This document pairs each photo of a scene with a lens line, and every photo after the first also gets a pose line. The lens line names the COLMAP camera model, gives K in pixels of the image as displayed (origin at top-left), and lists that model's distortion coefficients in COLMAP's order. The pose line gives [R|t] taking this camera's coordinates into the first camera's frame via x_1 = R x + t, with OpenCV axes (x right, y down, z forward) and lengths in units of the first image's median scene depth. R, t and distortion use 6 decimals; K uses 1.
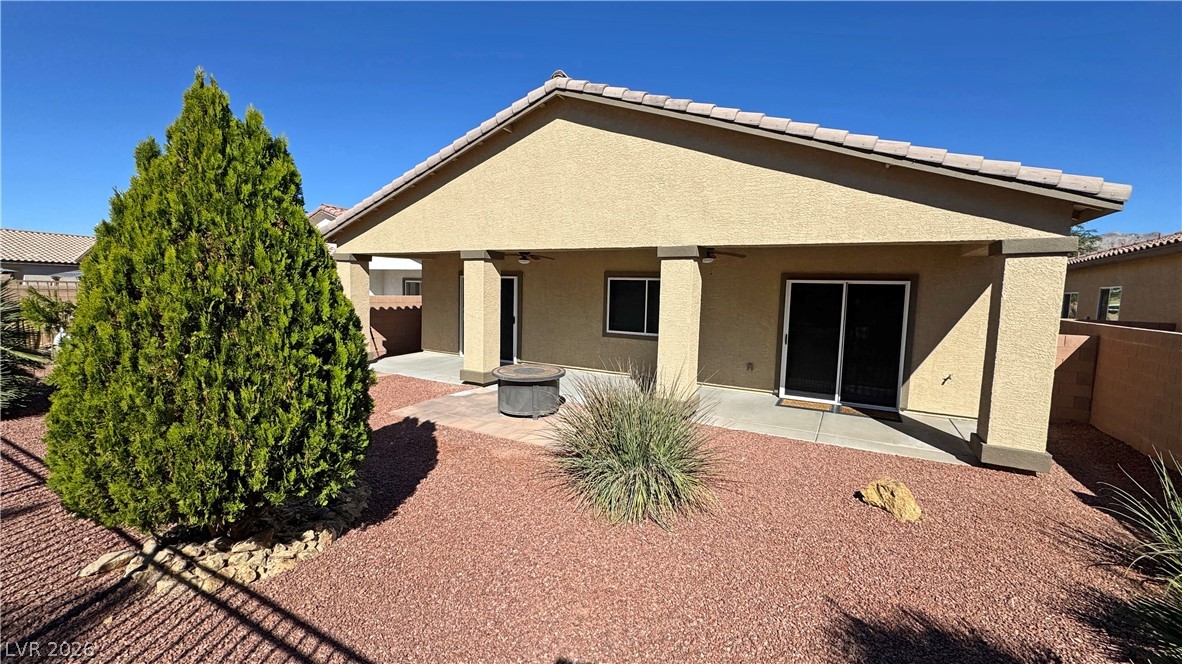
lens RADIAL K [[506.5, 0, 589.0], [0, 506.5, 334.9], [0, 0, 1]] dist [-0.001571, -0.000100]
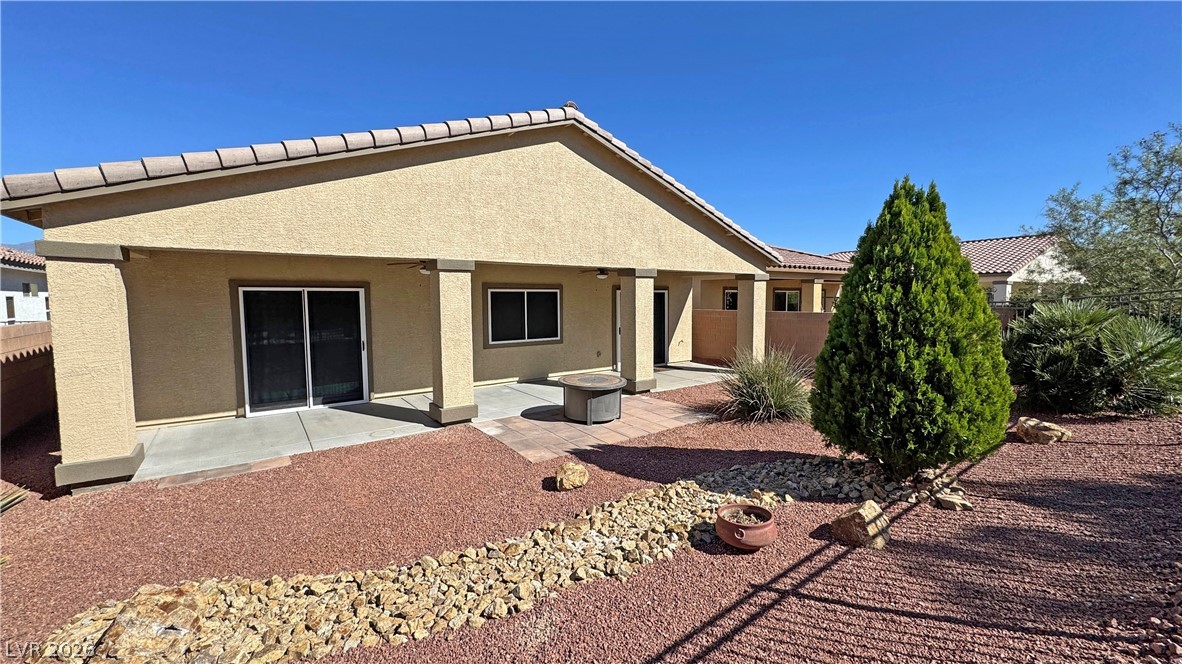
lens RADIAL K [[472.1, 0, 591.0], [0, 472.1, 332.0], [0, 0, 1]] dist [-0.001168, -0.000222]
pose [[0.407720, -0.089630, 0.908698, -0.731283], [0.099853, 0.993579, 0.053200, -0.058581], [-0.907631, 0.069046, 0.414051, 0.417709]]
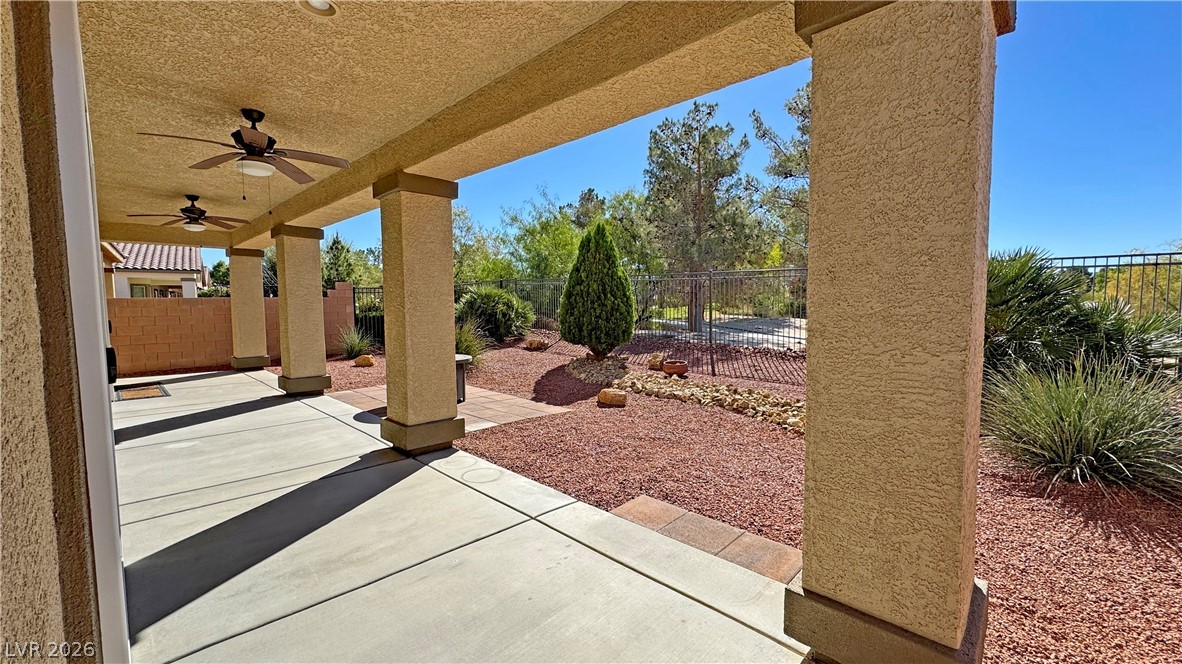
lens RADIAL K [[472.1, 0, 591.0], [0, 472.1, 332.0], [0, 0, 1]] dist [-0.001168, -0.000222]
pose [[-0.969347, -0.030011, 0.243855, -0.441321], [0.010933, 0.986260, 0.164836, -0.082257], [-0.245451, 0.162449, -0.955701, 1.259799]]
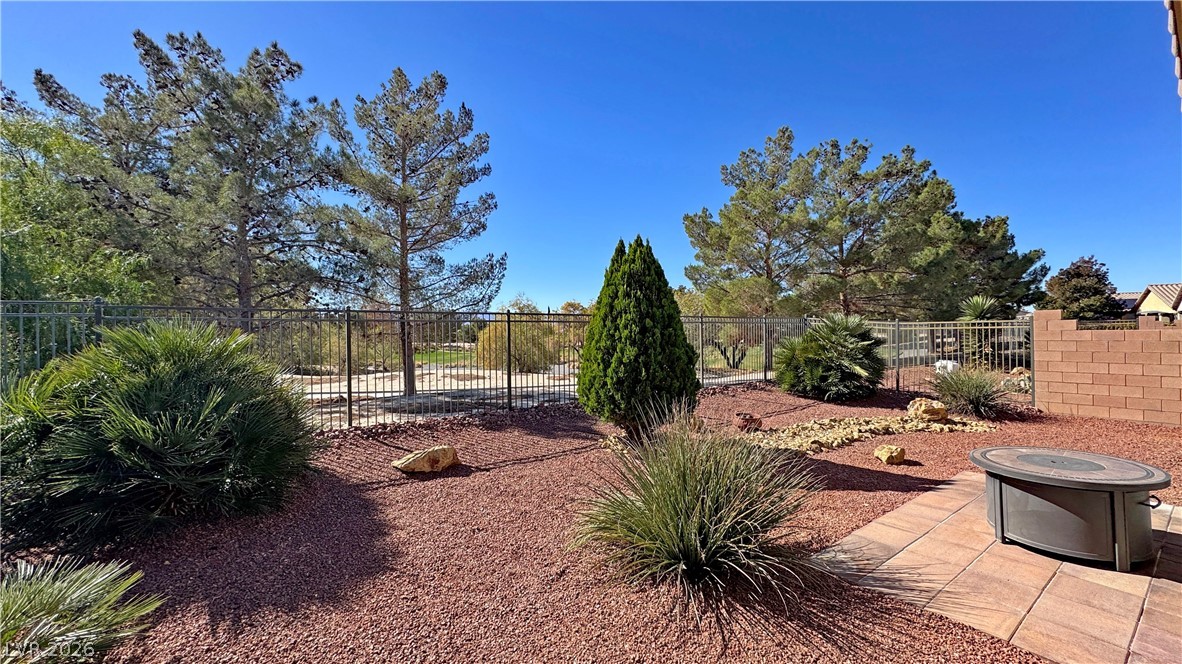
lens RADIAL K [[472.1, 0, 591.0], [0, 472.1, 332.0], [0, 0, 1]] dist [-0.001168, -0.000222]
pose [[-0.411118, -0.008538, -0.911542, -0.146253], [-0.075004, 0.996882, 0.024491, -0.068468], [0.908491, 0.078438, -0.410477, 0.974276]]
